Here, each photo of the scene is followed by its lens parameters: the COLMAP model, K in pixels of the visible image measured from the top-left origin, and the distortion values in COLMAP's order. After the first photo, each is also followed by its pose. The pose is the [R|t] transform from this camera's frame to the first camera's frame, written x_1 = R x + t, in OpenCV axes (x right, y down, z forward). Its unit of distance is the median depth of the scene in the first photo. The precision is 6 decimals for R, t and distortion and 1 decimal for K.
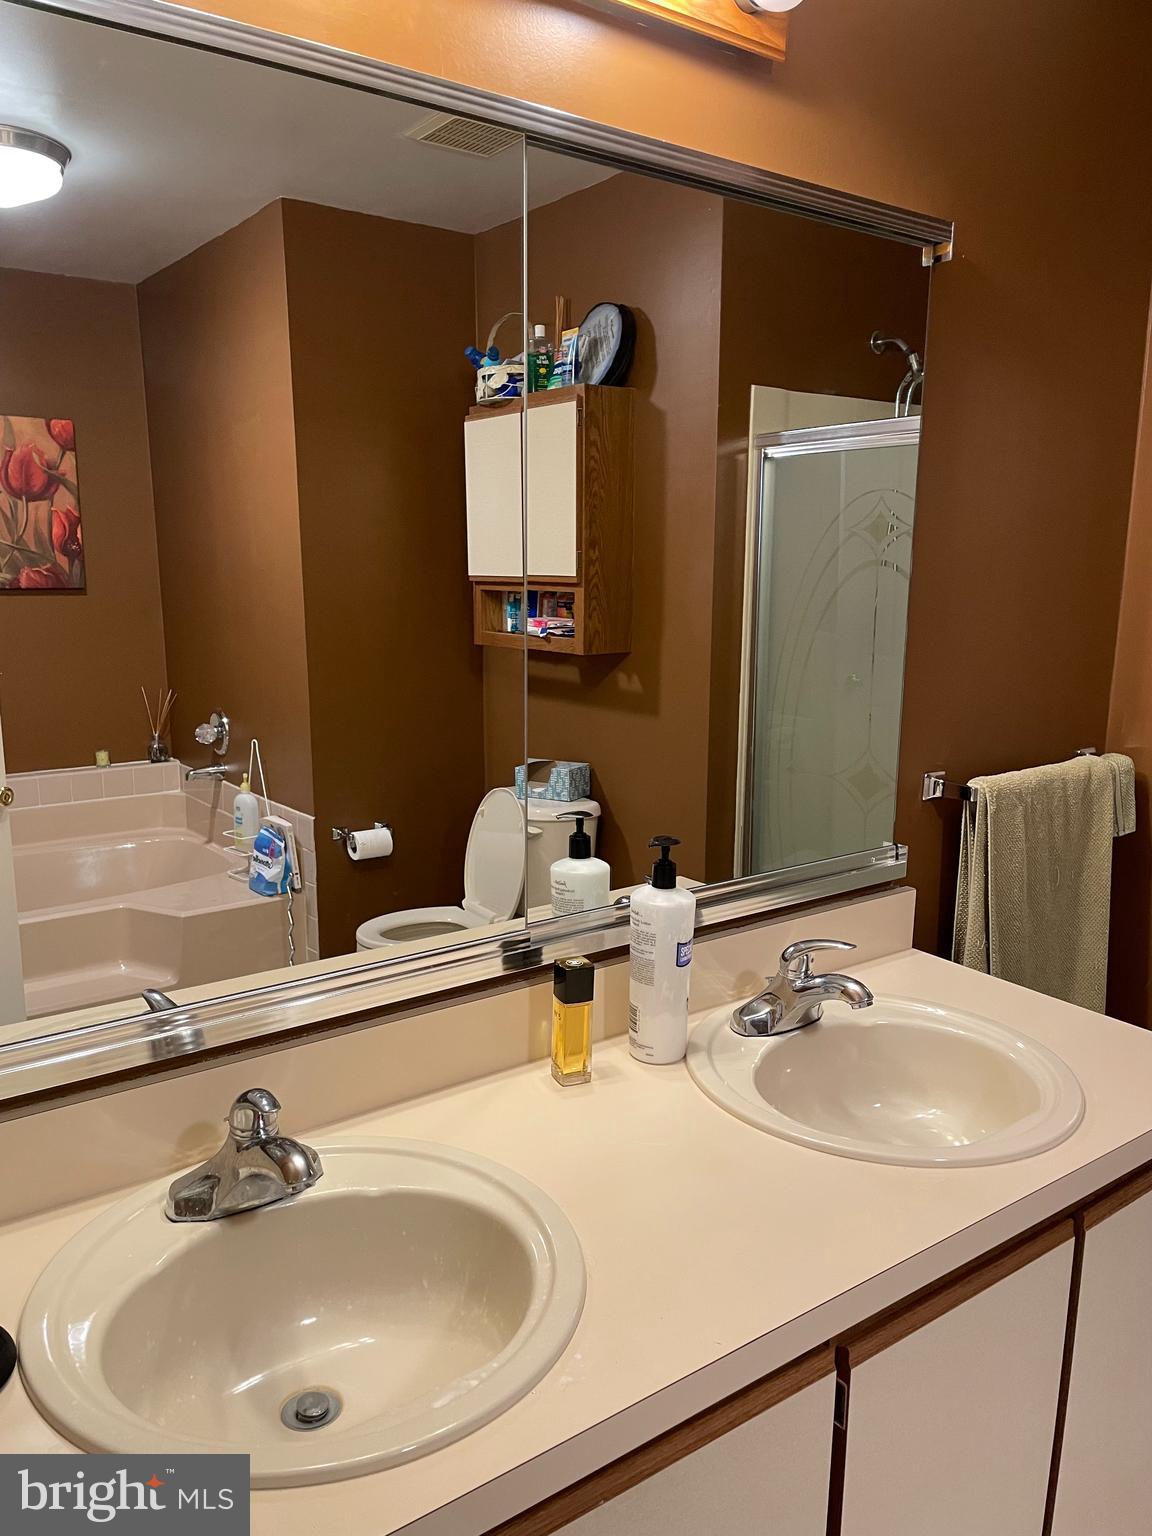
lens RADIAL K [[1170.8, 0, 586.6], [0, 1170.8, 788.1], [0, 0, 1]] dist [0.102200, -0.135523]
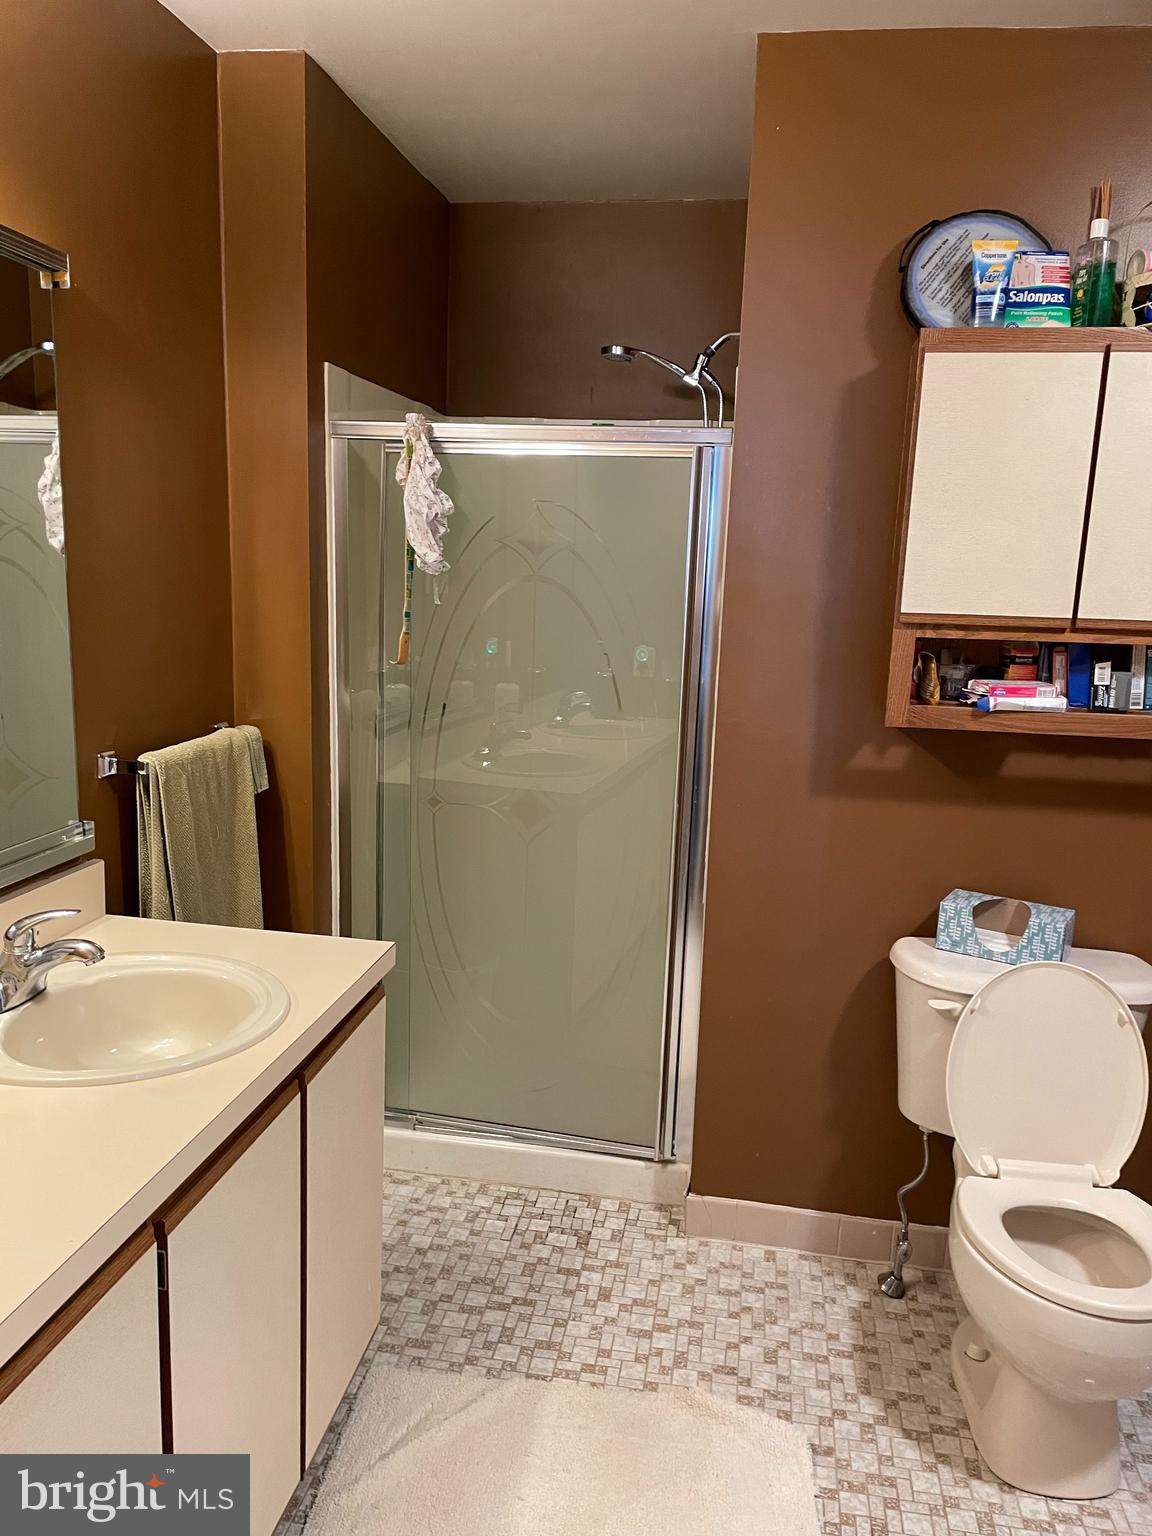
lens RADIAL K [[1168.2, 0, 580.5], [0, 1168.2, 801.0], [0, 0, 1]] dist [0.104126, -0.139433]
pose [[0.722809, -0.120897, 0.680390, -0.142244], [0.109782, 0.992163, 0.059669, 0.014587], [-0.682272, 0.031565, 0.730417, -0.104443]]
